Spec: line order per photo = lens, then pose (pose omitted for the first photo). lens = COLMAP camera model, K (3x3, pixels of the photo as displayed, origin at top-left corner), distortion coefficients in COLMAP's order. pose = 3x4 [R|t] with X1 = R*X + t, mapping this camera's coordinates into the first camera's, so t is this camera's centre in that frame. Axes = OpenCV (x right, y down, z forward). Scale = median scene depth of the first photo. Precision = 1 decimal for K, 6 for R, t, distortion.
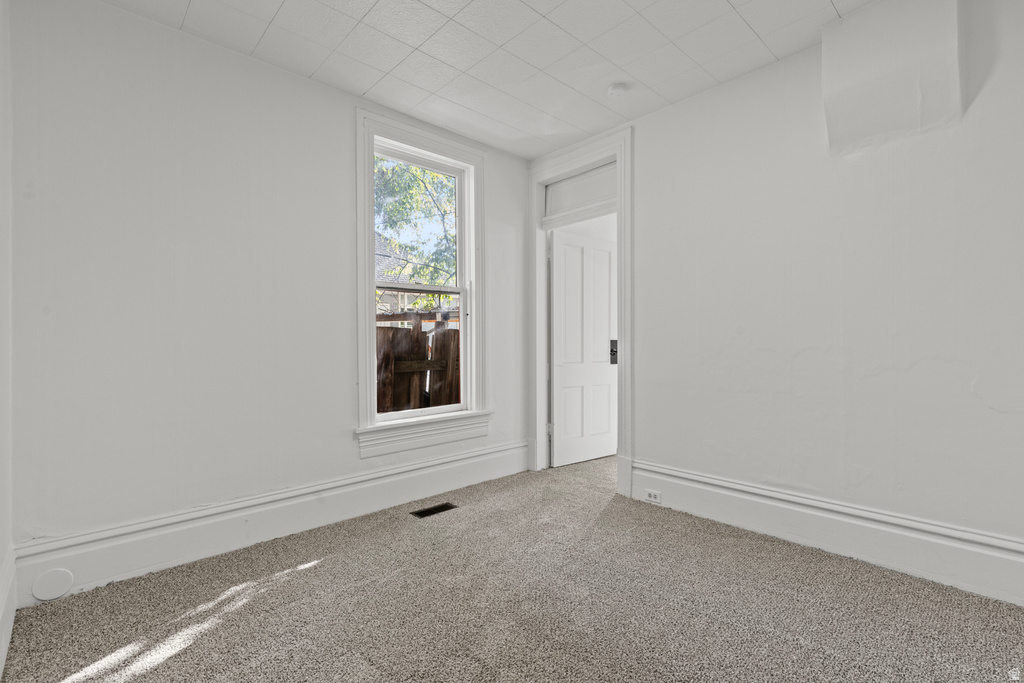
lens RADIAL K [[470.3, 0, 514.2], [0, 470.3, 339.4], [0, 0, 1]] dist [0.008049, -0.000263]
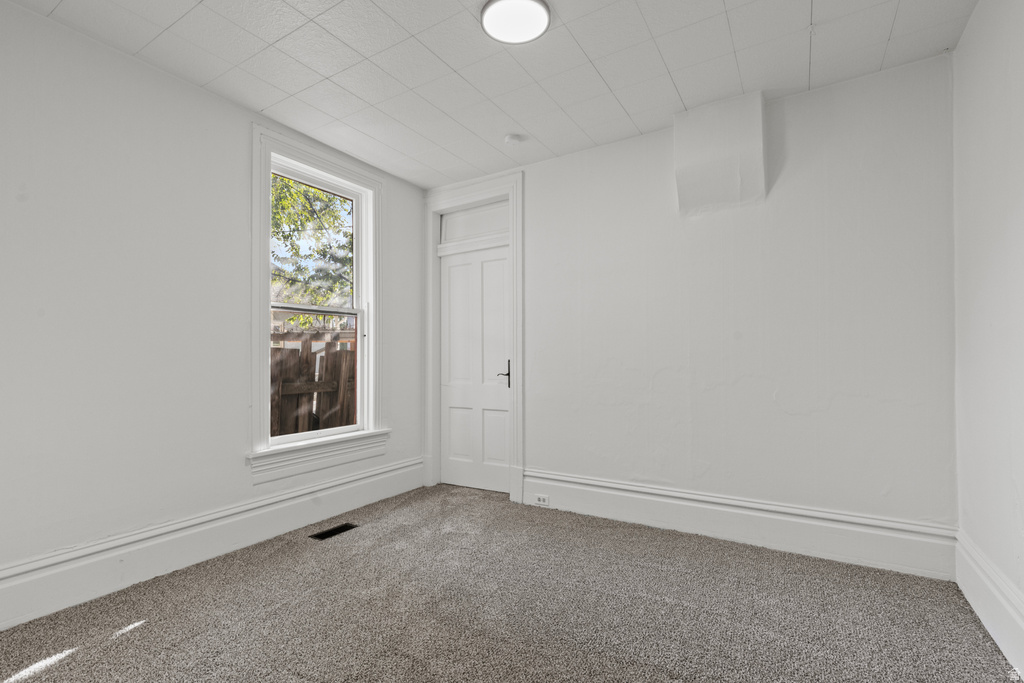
lens RADIAL K [[470.3, 0, 505.6], [0, 470.3, 349.1], [0, 0, 1]] dist [0.008049, -0.000263]
pose [[0.966858, 0.005757, 0.255249, -0.091251], [-0.000674, 0.999800, -0.019995, -0.006089], [-0.255313, 0.019160, 0.966669, -0.083267]]
